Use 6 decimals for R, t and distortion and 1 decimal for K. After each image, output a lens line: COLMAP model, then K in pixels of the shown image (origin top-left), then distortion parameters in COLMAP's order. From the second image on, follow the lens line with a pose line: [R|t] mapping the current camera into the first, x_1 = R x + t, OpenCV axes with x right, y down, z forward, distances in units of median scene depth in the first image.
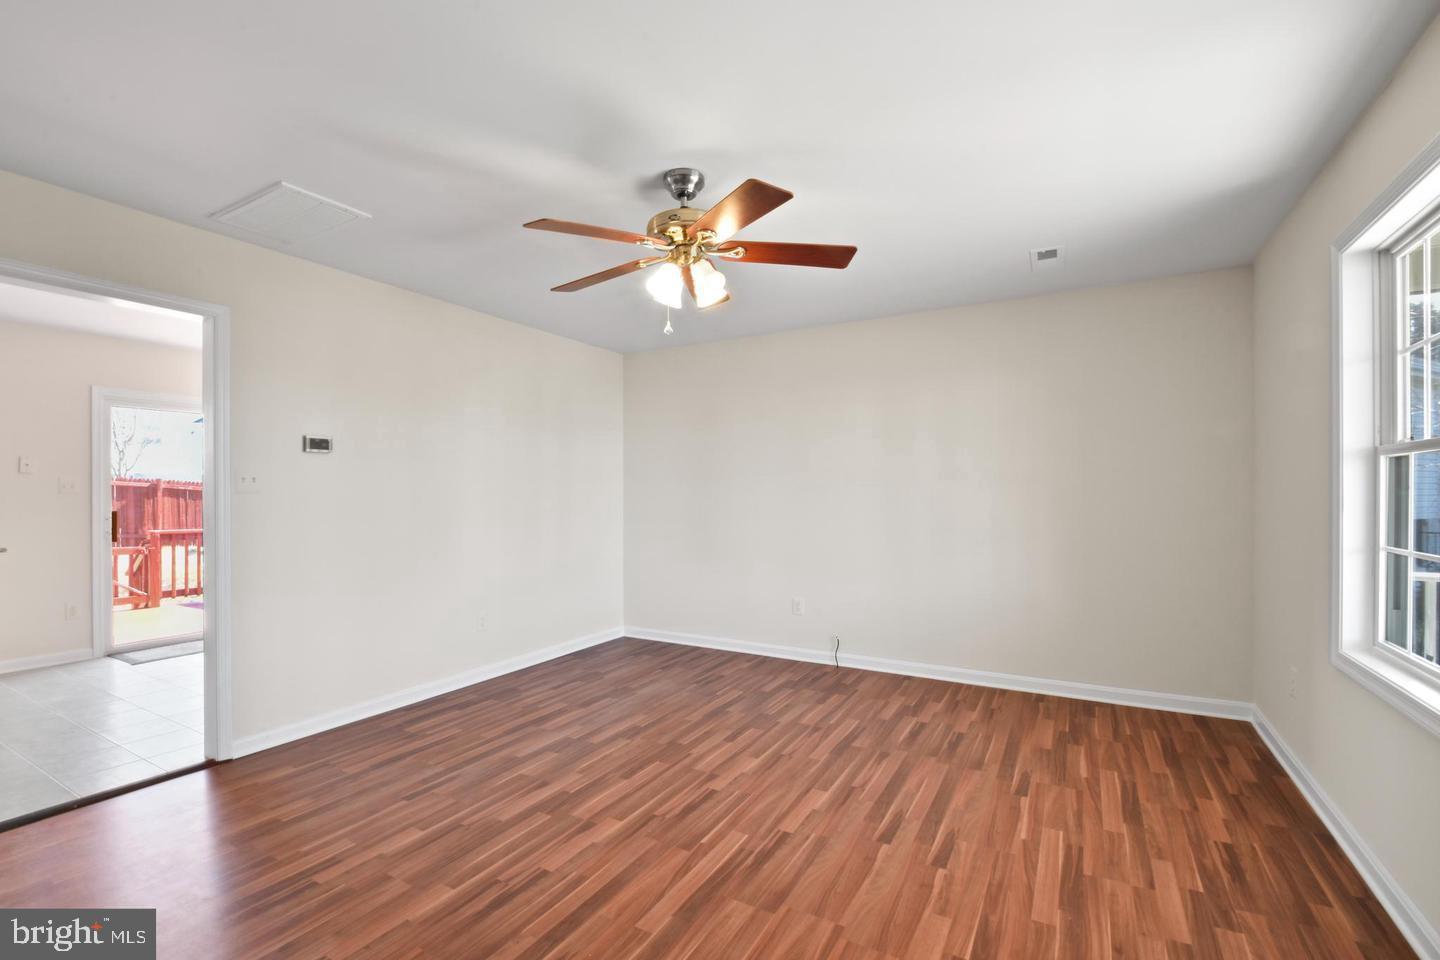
lens RADIAL K [[627.1, 0, 719.8], [0, 627.1, 488.7], [0, 0, 1]] dist [0.015739, -0.005474]
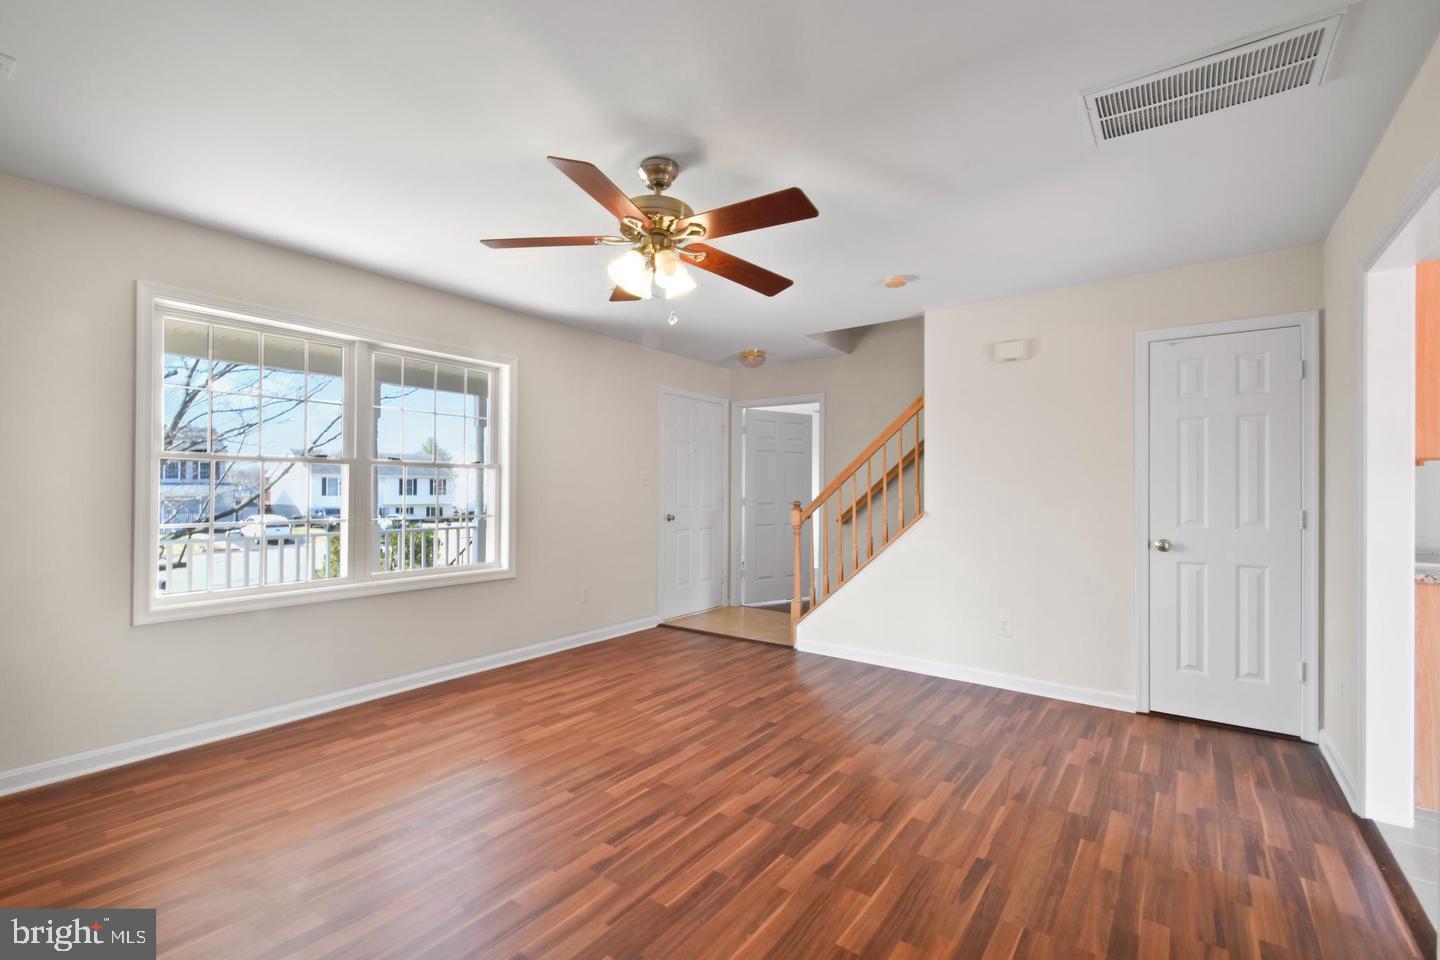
lens RADIAL K [[627.1, 0, 721.5], [0, 627.1, 488.4], [0, 0, 1]] dist [0.015739, -0.005474]
pose [[-0.992351, -0.002868, 0.123411, -0.287313], [-0.004289, 0.999928, -0.011246, 0.025566], [-0.123370, -0.011689, -0.992292, 2.034755]]
